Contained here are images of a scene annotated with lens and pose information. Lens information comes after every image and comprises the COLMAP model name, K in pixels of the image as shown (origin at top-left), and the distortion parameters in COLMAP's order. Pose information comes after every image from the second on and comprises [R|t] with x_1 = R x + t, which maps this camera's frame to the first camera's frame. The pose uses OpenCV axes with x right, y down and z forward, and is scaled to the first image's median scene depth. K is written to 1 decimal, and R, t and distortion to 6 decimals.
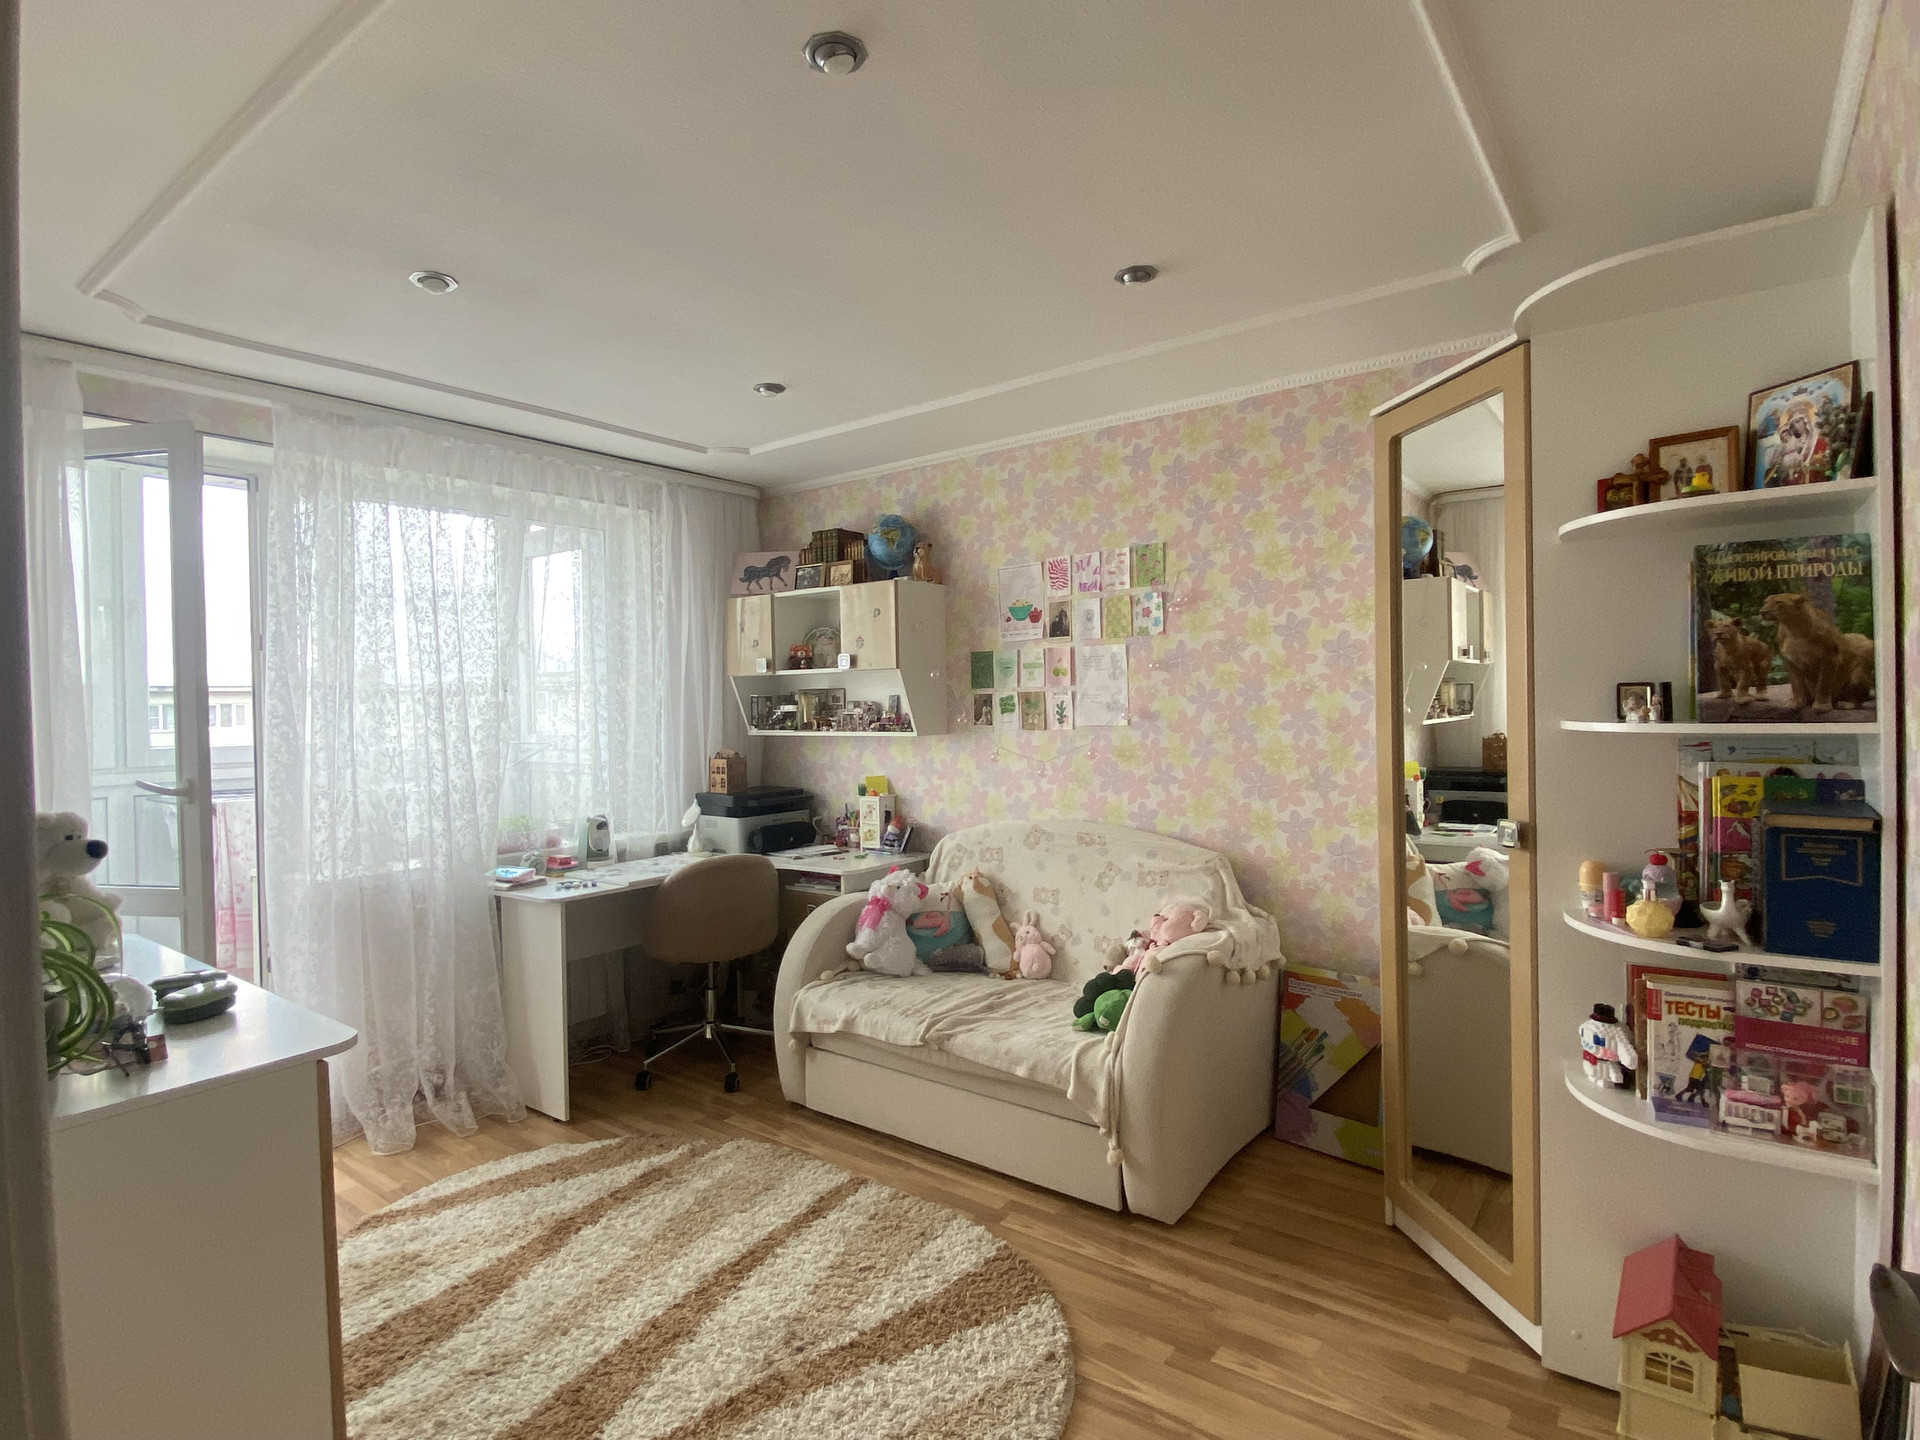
lens RADIAL K [[963.3, 0, 957.8], [0, 963.3, 716.7], [0, 0, 1]] dist [0.065719, -0.021627]
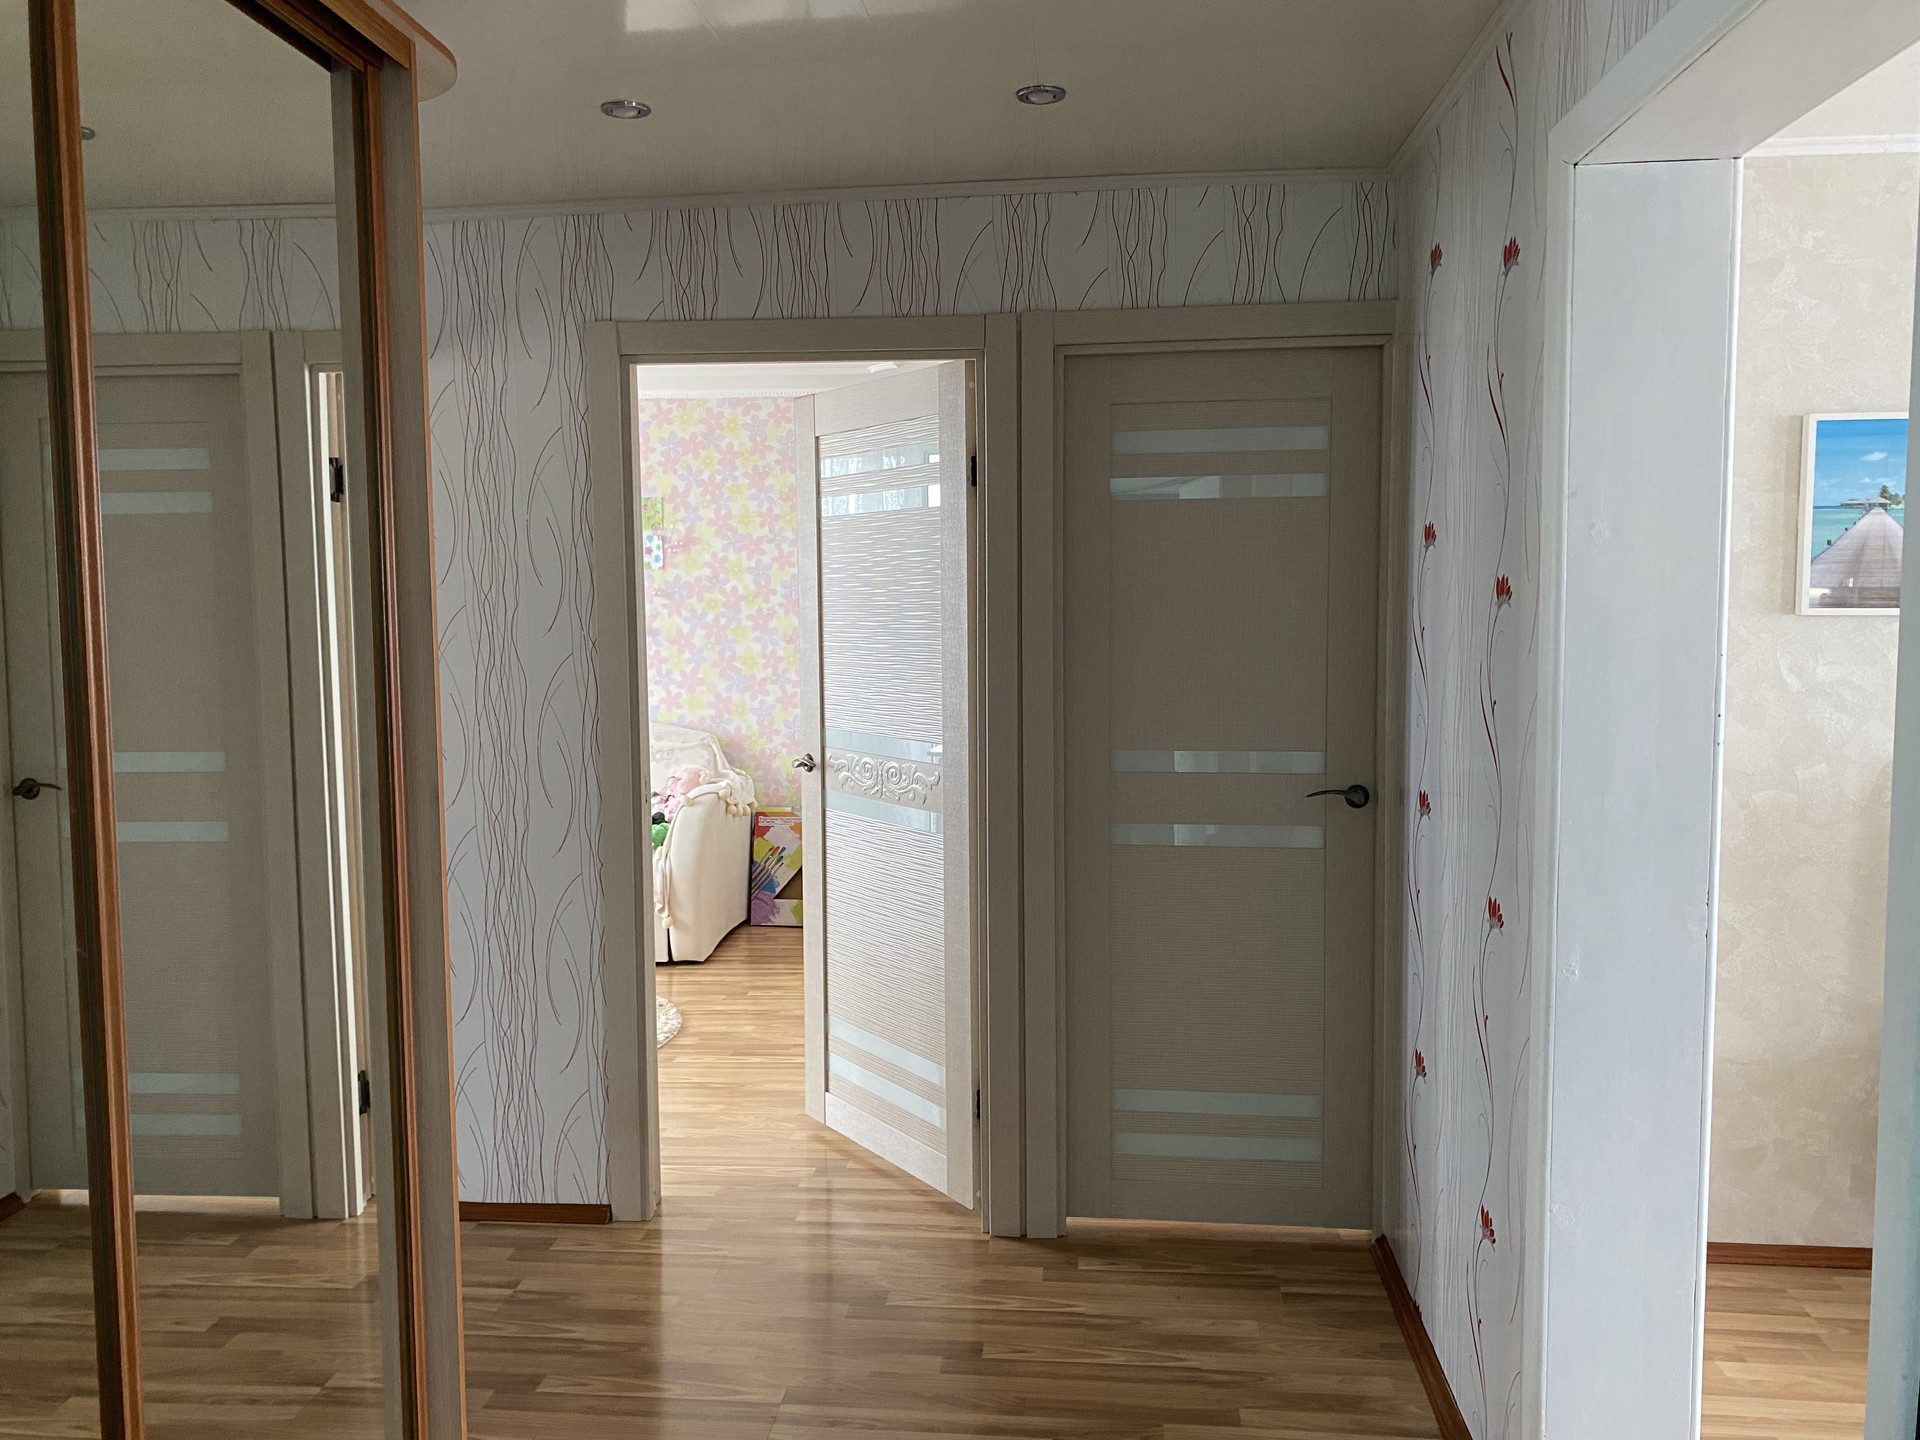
lens RADIAL K [[1441.6, 0, 960.0], [0, 1441.6, 720.0], [0, 0, 1]] dist [0.000012, -0.000086]
pose [[0.842245, -0.028063, 0.538364, -0.533444], [-0.001222, 0.998542, 0.053962, 0.012784], [-0.539094, -0.046107, 0.840983, -0.907657]]
